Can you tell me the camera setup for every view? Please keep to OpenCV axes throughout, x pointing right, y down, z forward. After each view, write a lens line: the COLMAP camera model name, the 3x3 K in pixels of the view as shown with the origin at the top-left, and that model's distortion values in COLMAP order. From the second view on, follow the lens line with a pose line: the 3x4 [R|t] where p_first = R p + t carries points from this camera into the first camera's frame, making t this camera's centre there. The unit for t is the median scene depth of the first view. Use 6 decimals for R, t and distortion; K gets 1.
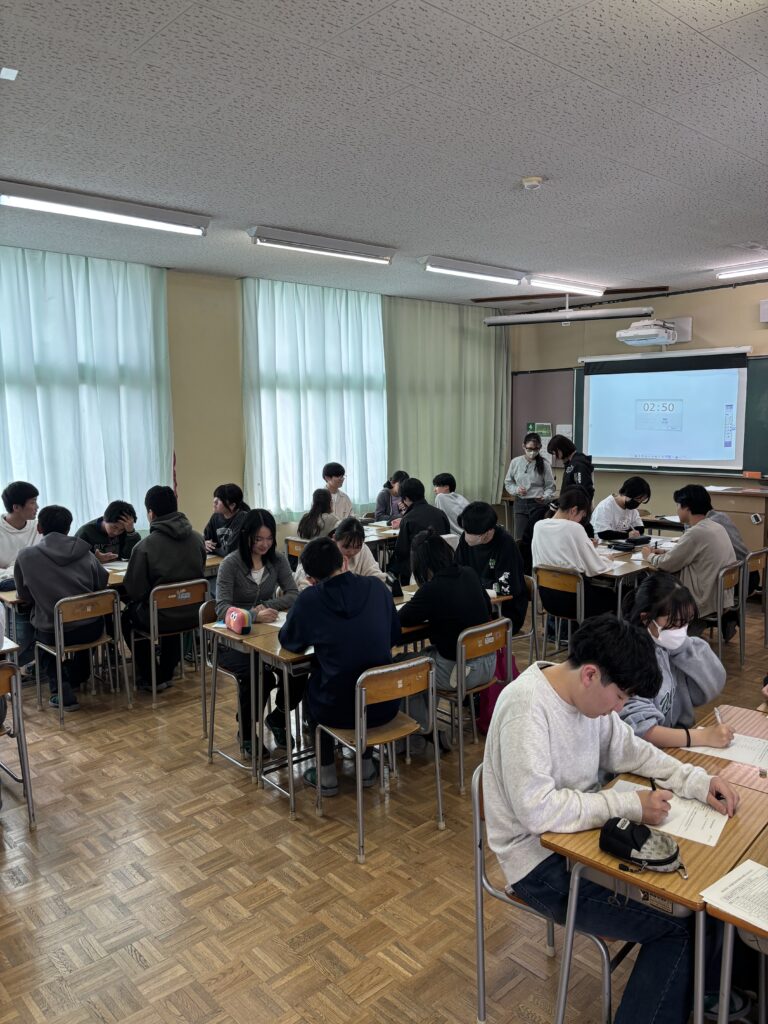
lens RADIAL K [[780.0, 0, 382.1], [0, 780.0, 511.0], [0, 0, 1]] dist [0.012162, -0.000845]
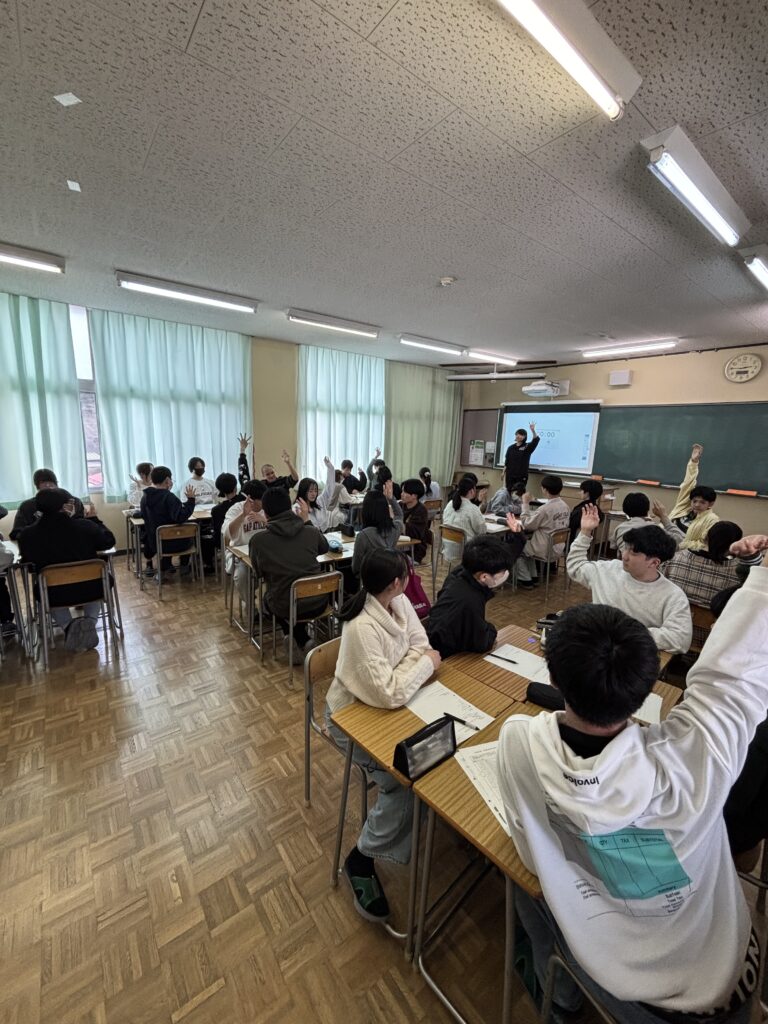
lens RADIAL K [[418.6, 0, 387.1], [0, 418.6, 516.5], [0, 0, 1]] dist [-0.001069, -0.000306]
pose [[0.995724, 0.065348, -0.065298, 0.094452], [-0.060391, 0.995337, 0.075216, -0.003797], [0.069909, -0.070951, 0.995027, 0.072795]]
